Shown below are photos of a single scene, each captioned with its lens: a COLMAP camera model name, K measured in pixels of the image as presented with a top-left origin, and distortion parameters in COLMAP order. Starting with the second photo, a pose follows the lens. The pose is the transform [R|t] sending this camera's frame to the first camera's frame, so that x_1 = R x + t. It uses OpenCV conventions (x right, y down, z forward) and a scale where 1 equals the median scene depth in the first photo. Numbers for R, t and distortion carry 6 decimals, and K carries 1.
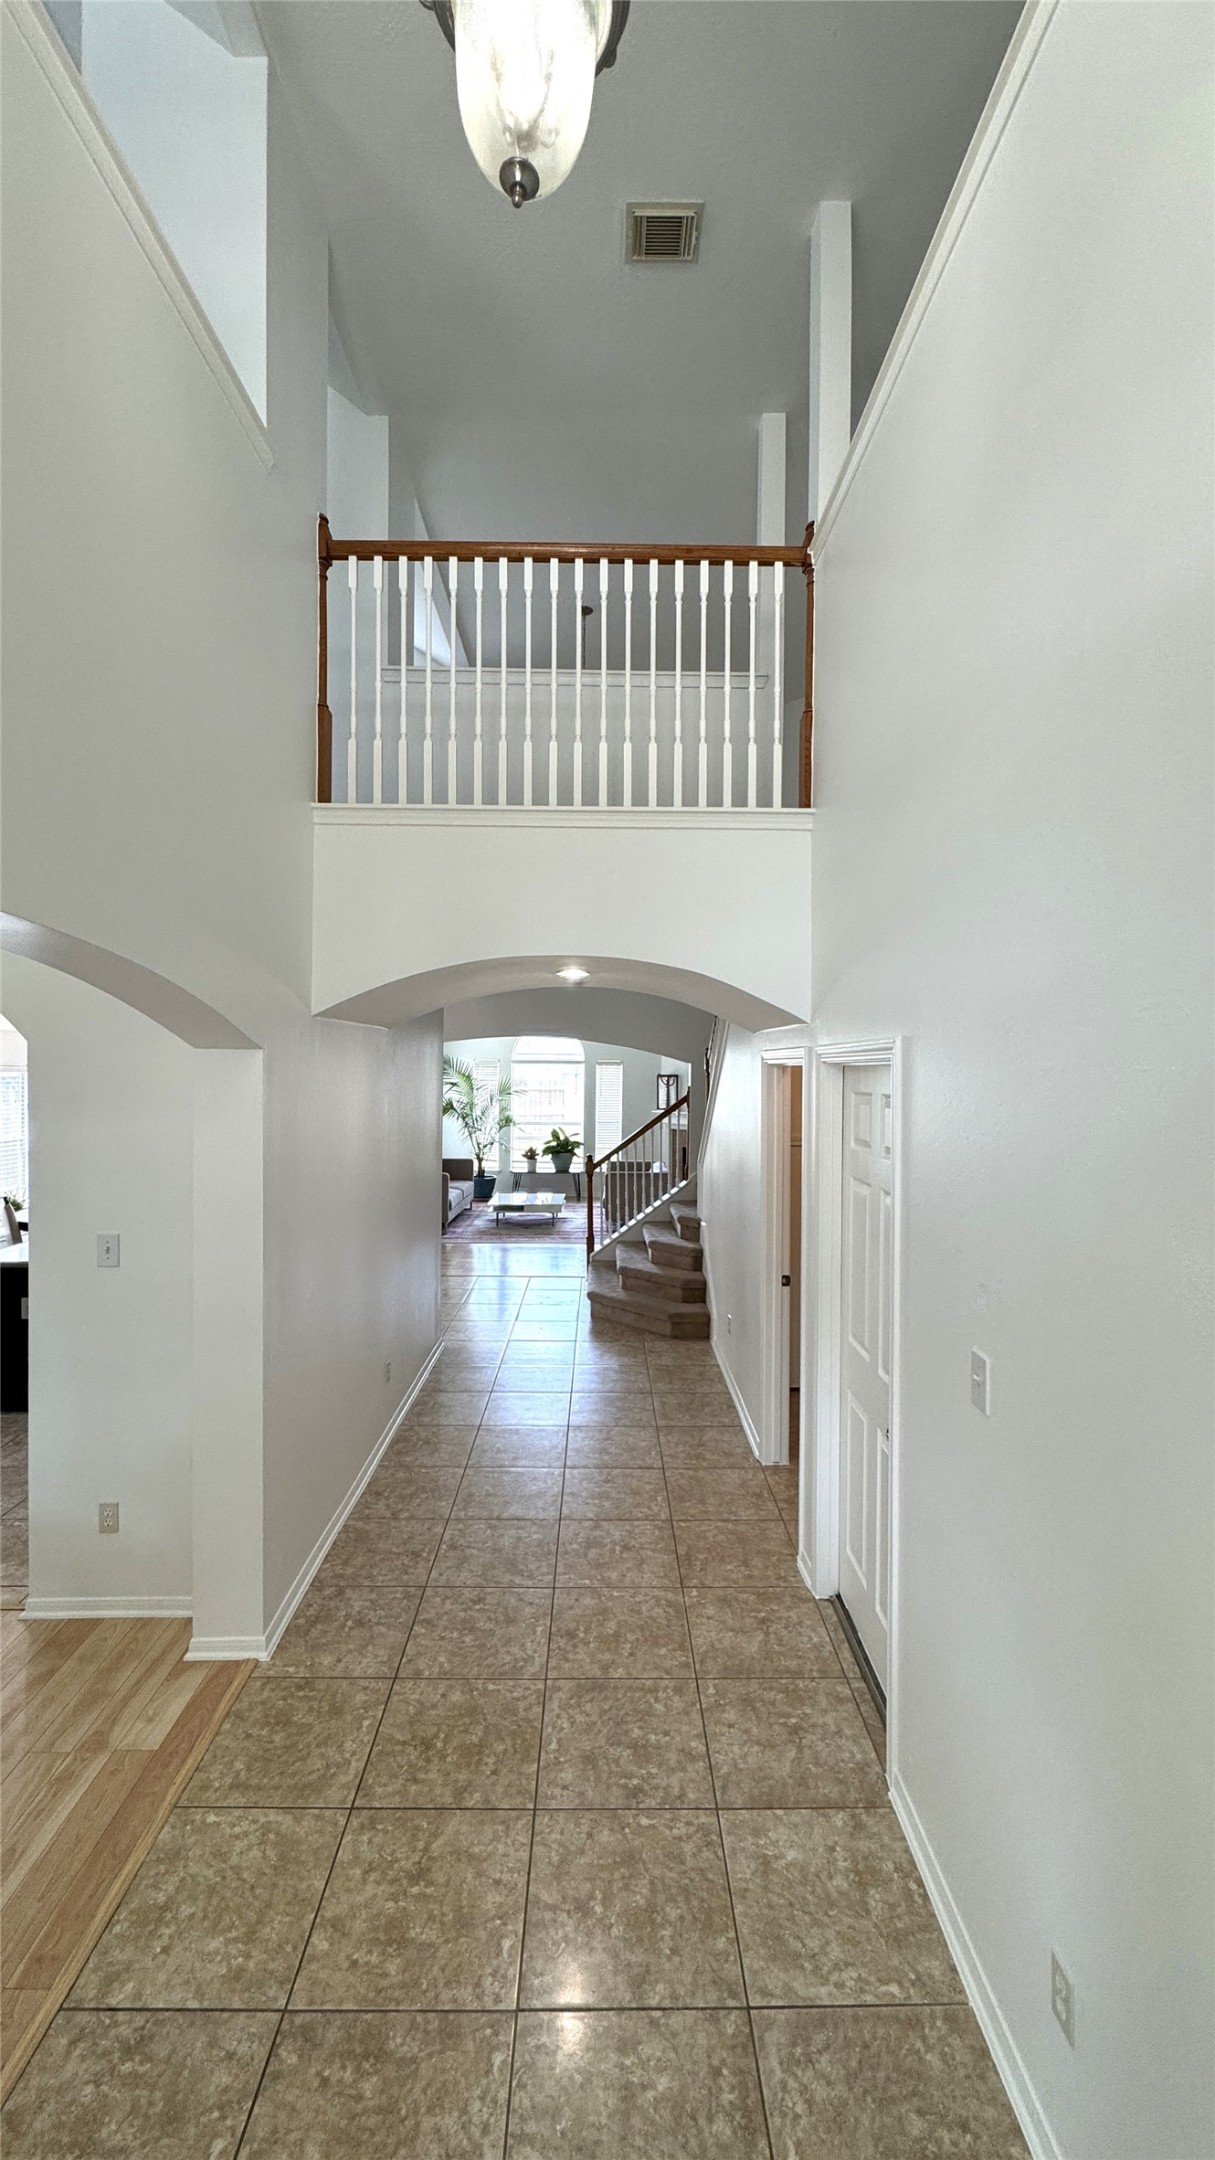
lens RADIAL K [[869.2, 0, 606.9], [0, 869.2, 1075.5], [0, 0, 1]] dist [-0.002728, 0.000136]
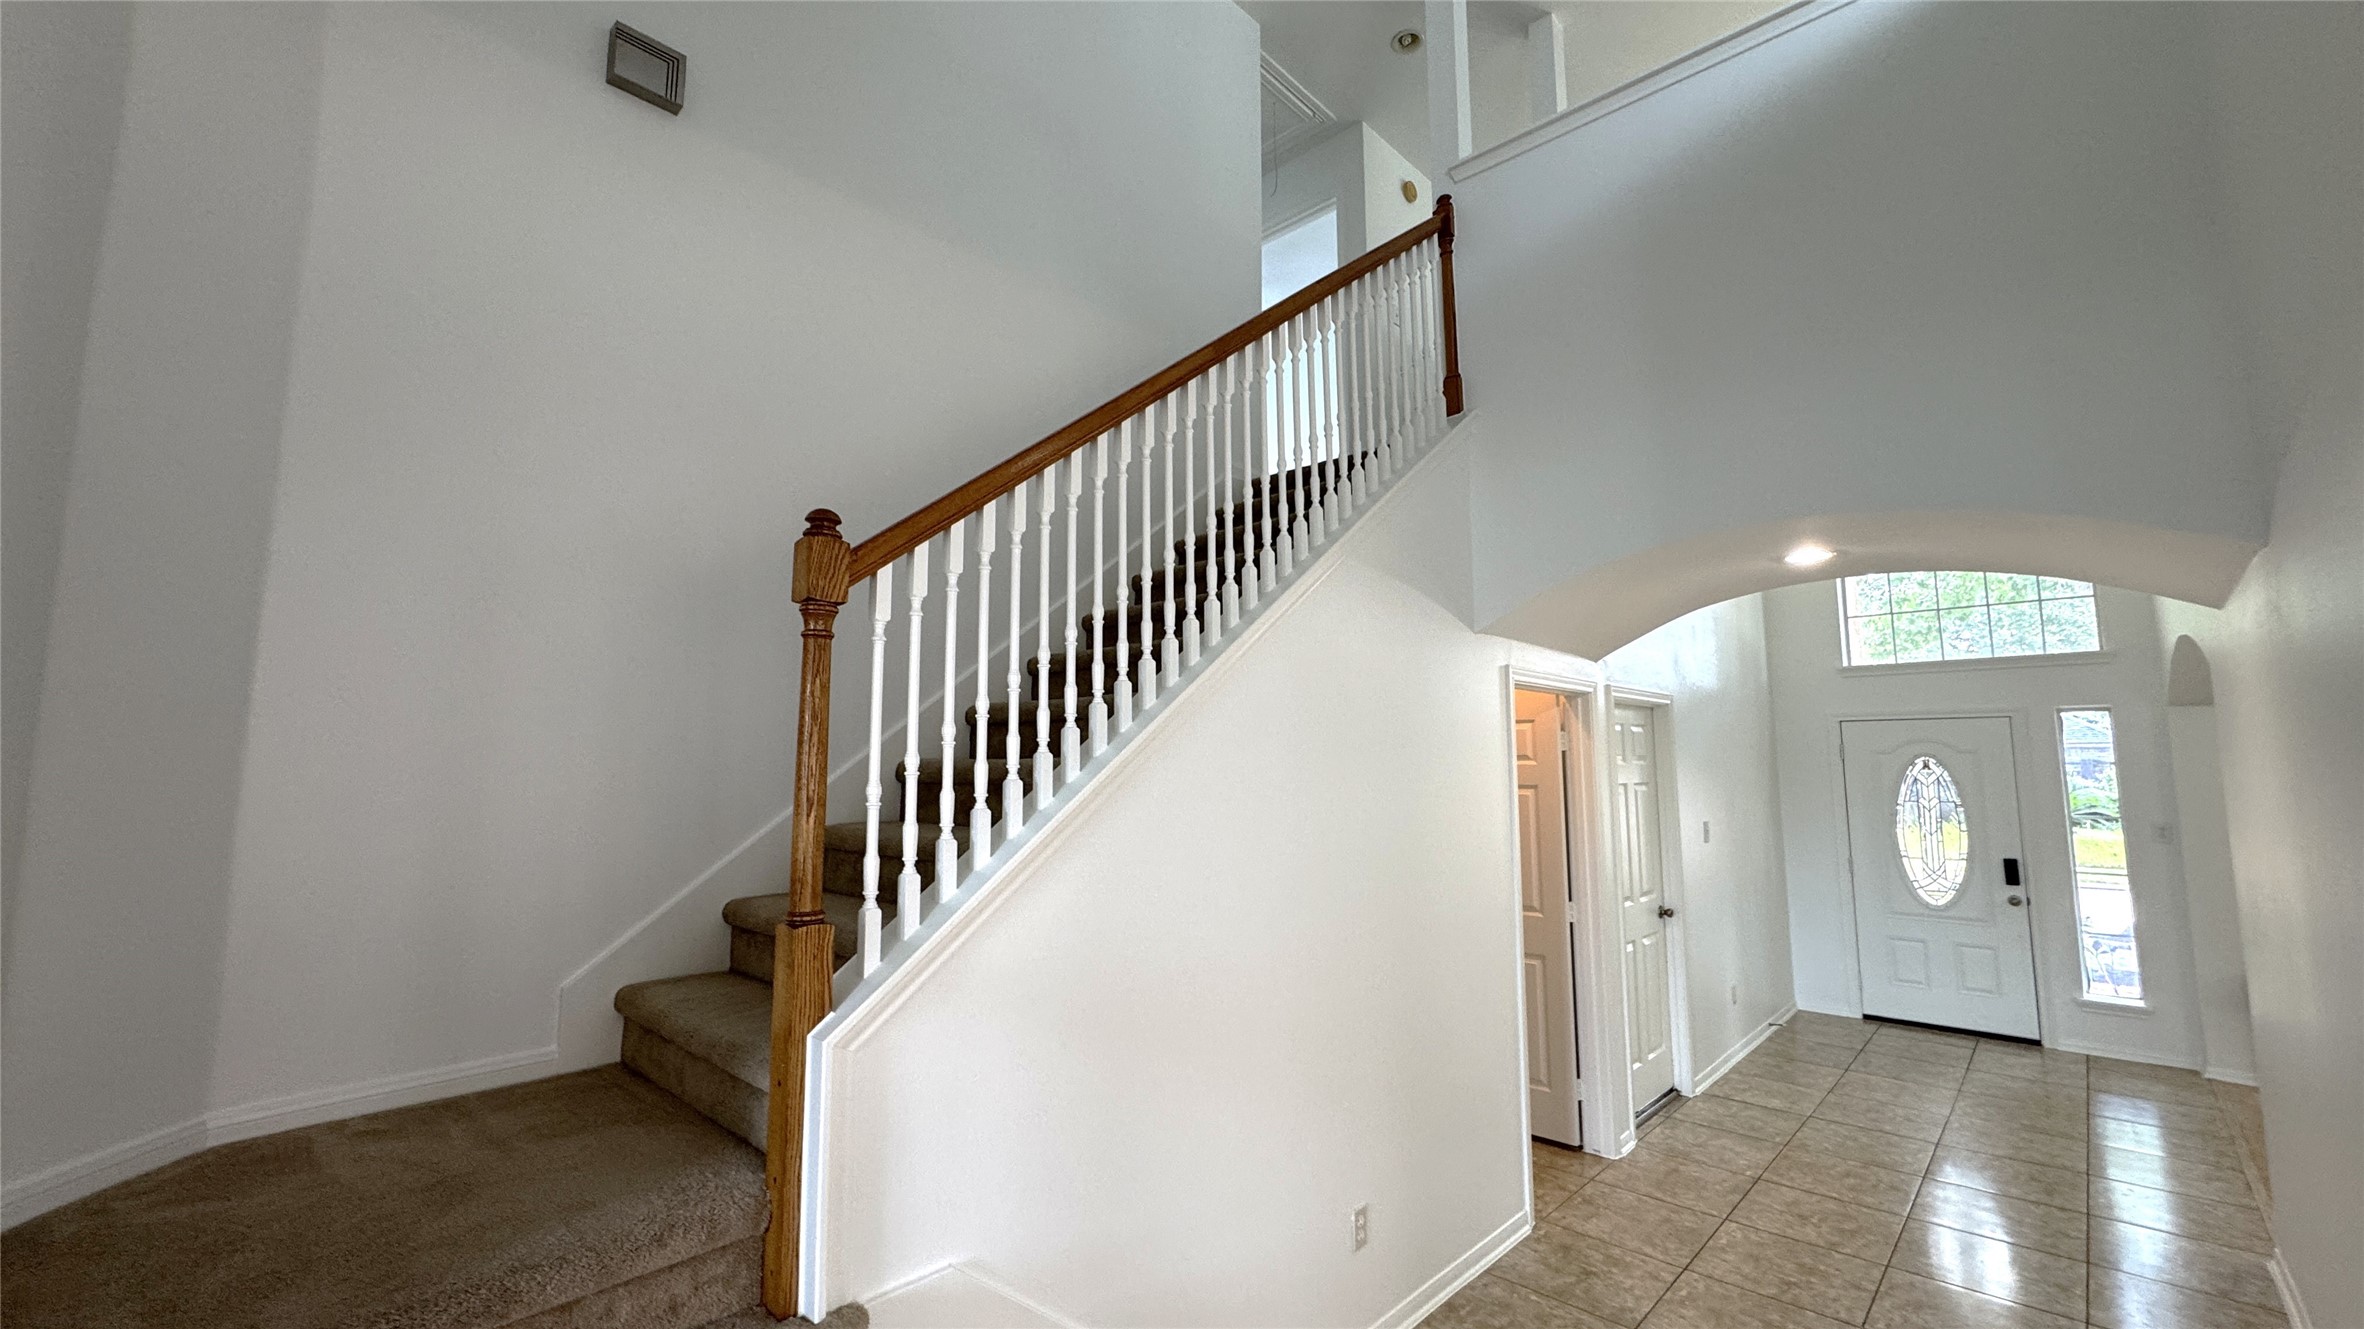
lens RADIAL K [[951.3, 0, 1171.7], [0, 951.3, 663.2], [0, 0, 1]] dist [-0.002728, 0.000136]
pose [[-0.715722, 0.073026, 0.694557, -0.285352], [0.003015, 0.994832, -0.101490, 0.080713], [-0.698379, -0.070544, -0.712244, 2.660265]]
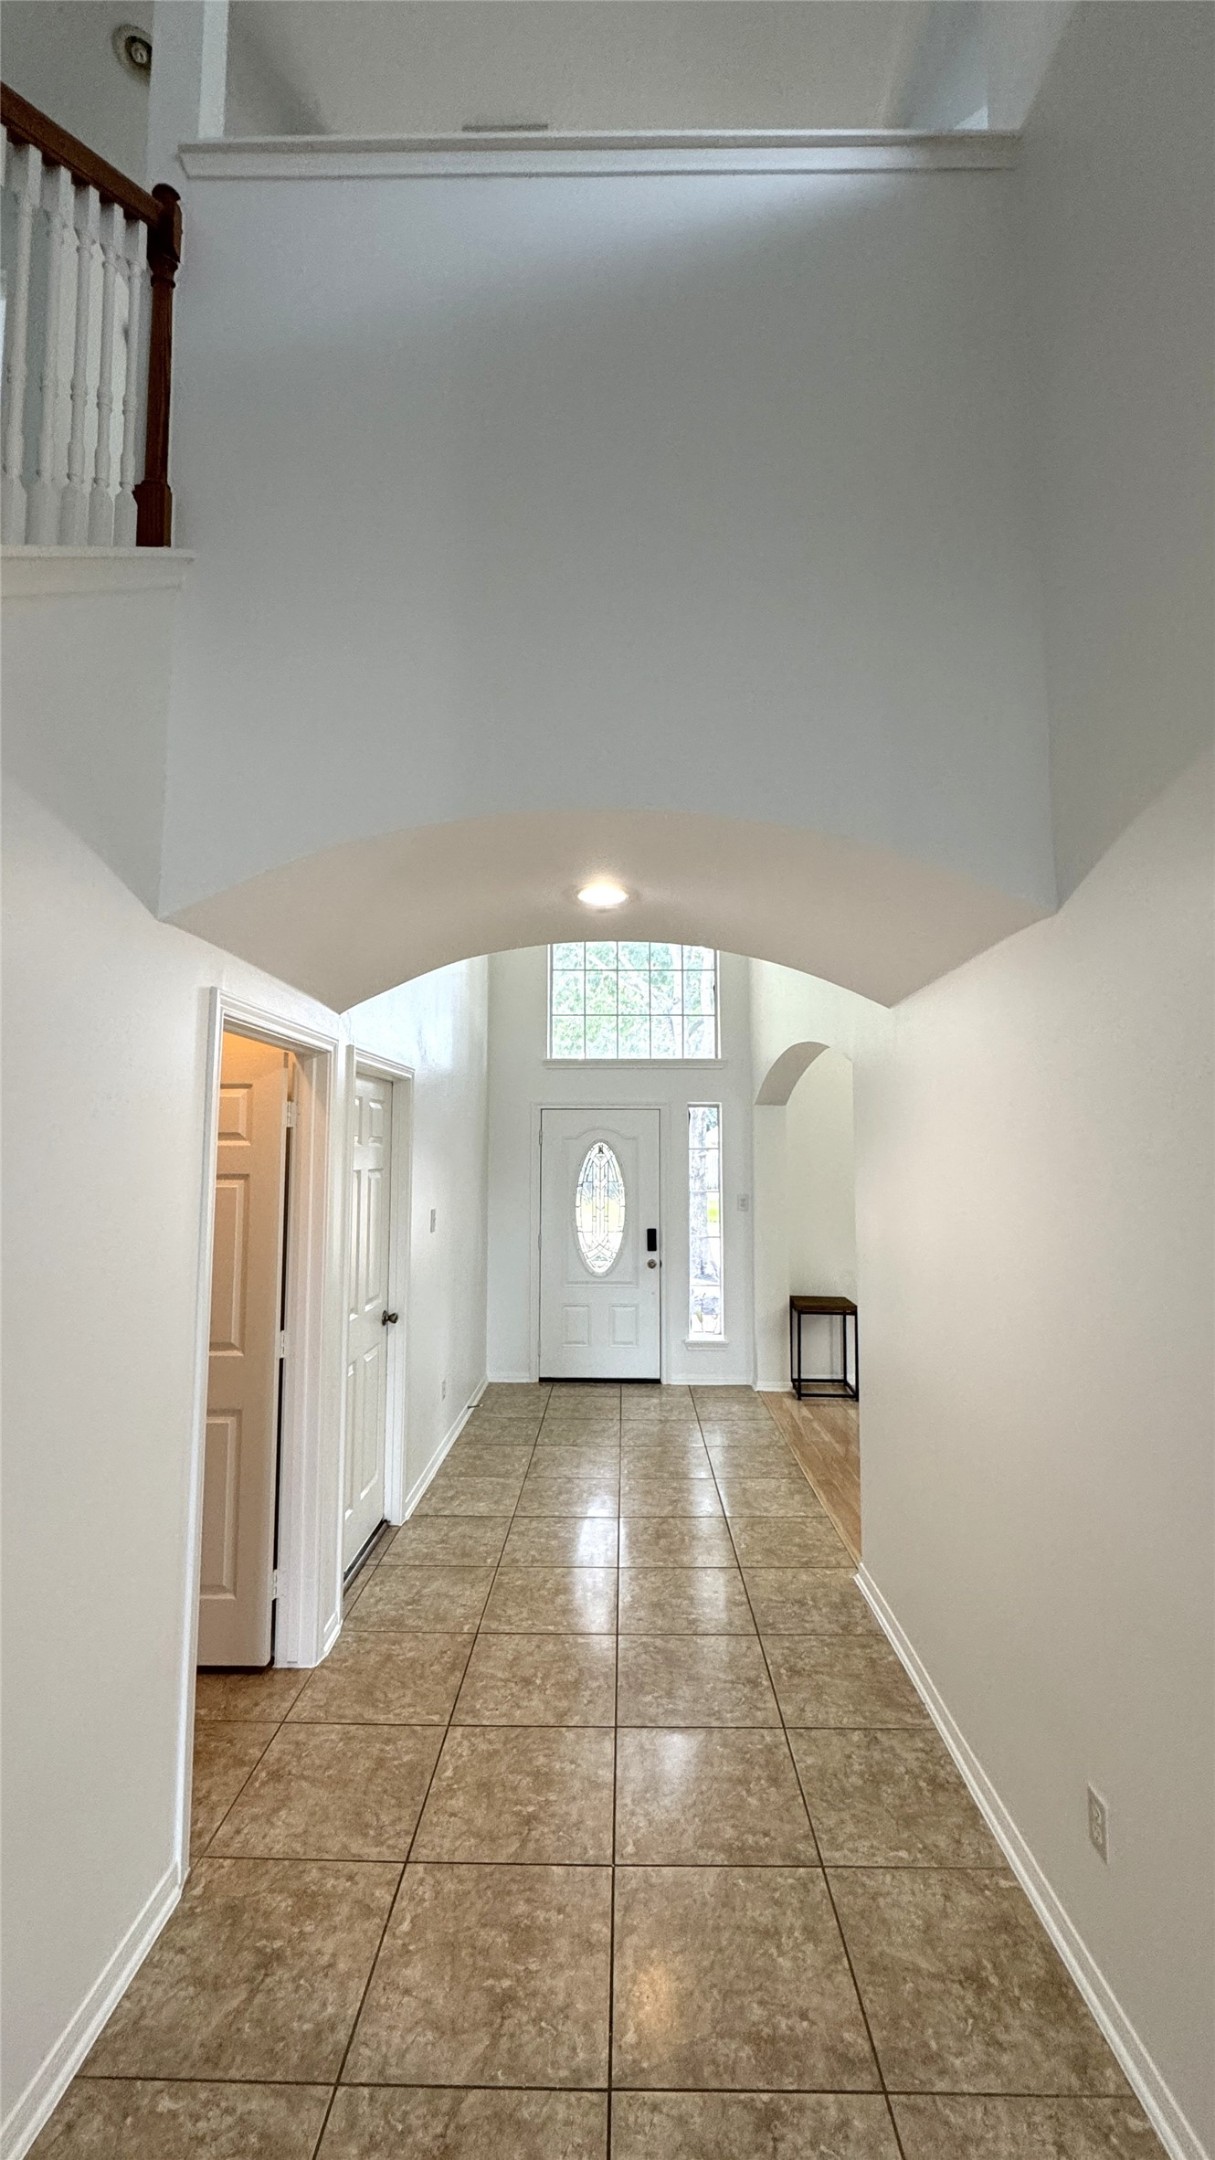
lens RADIAL K [[869.2, 0, 615.1], [0, 869.2, 1080.9], [0, 0, 1]] dist [-0.002728, 0.000136]
pose [[-0.999792, -0.004123, 0.019957, -0.082853], [-0.005602, 0.997195, -0.074638, 0.086845], [-0.019593, -0.074735, -0.997011, 2.172417]]
